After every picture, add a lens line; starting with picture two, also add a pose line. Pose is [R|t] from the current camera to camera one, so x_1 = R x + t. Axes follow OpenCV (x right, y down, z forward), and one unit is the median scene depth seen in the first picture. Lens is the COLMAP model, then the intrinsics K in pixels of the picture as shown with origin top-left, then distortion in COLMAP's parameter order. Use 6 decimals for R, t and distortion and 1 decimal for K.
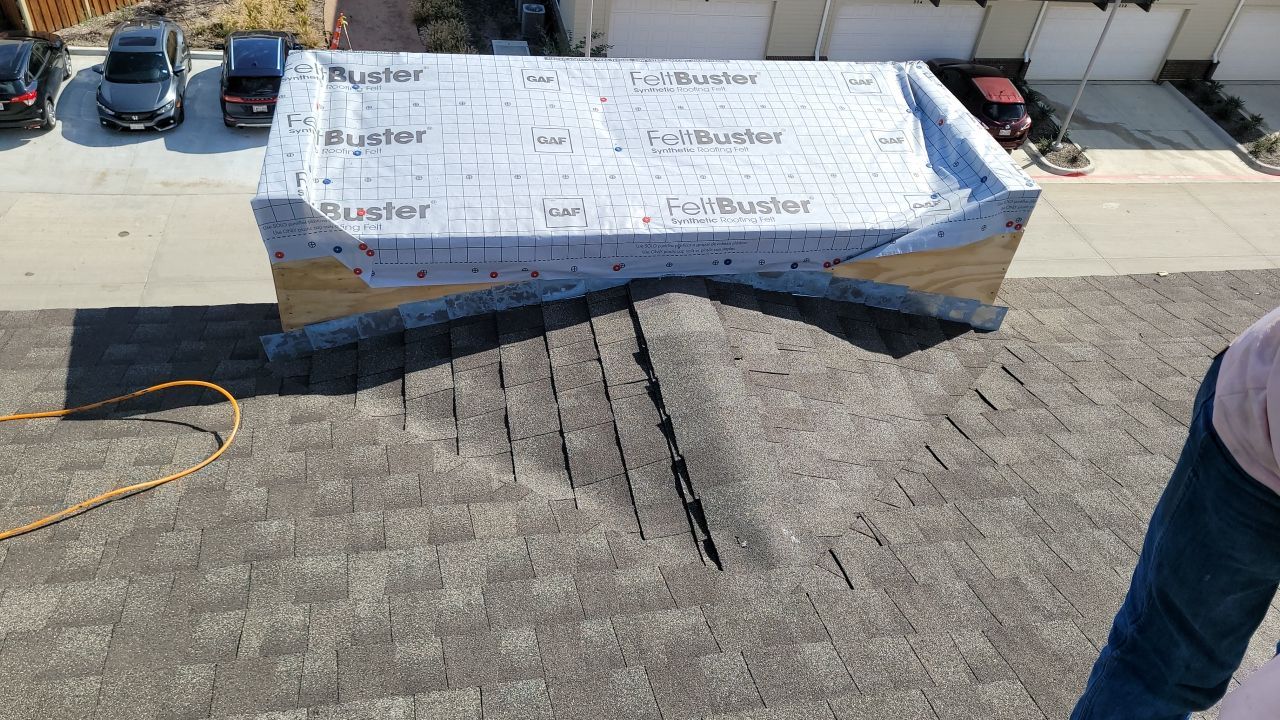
lens RADIAL K [[965.8, 0, 640.1], [0, 965.8, 344.3], [0, 0, 1]] dist [0.061762, -0.048877]
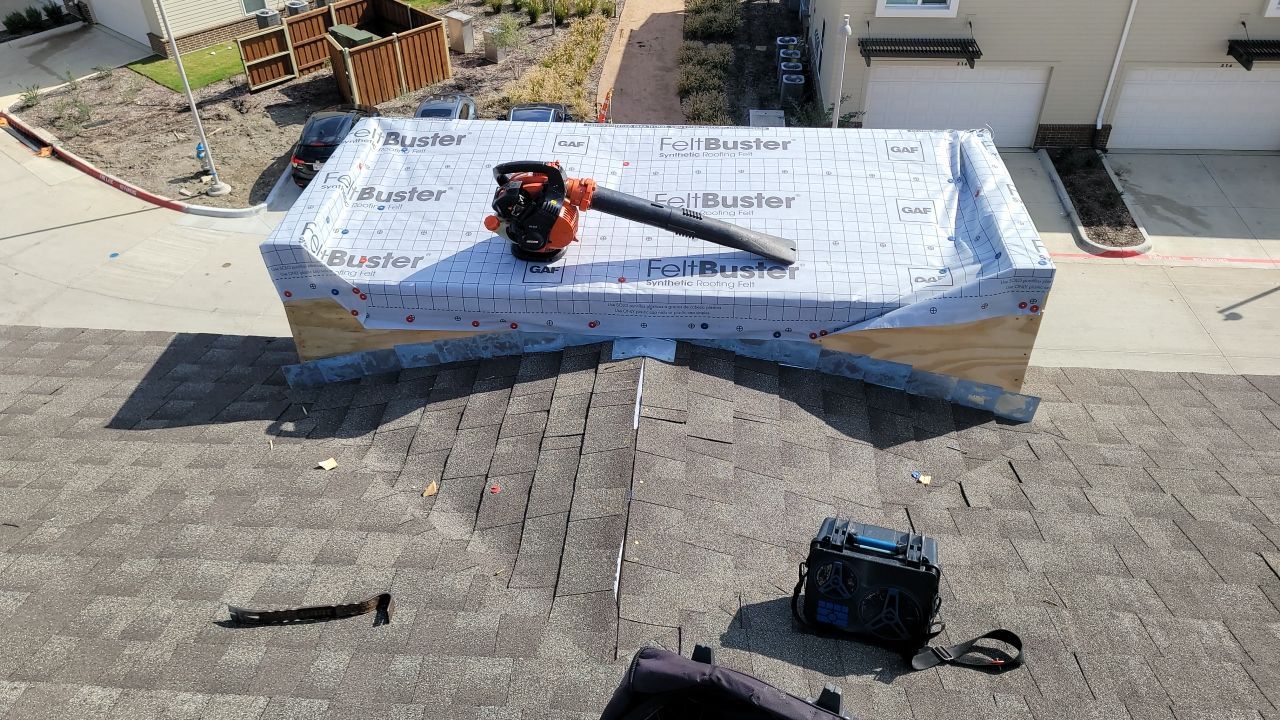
lens RADIAL K [[965.8, 0, 640.1], [0, 965.8, 344.3], [0, 0, 1]] dist [0.061762, -0.048877]
pose [[0.956159, 0.067538, -0.284952, 0.307082], [-0.086276, 0.994822, -0.053712, -0.007423], [0.279849, 0.075942, 0.957036, 0.033005]]
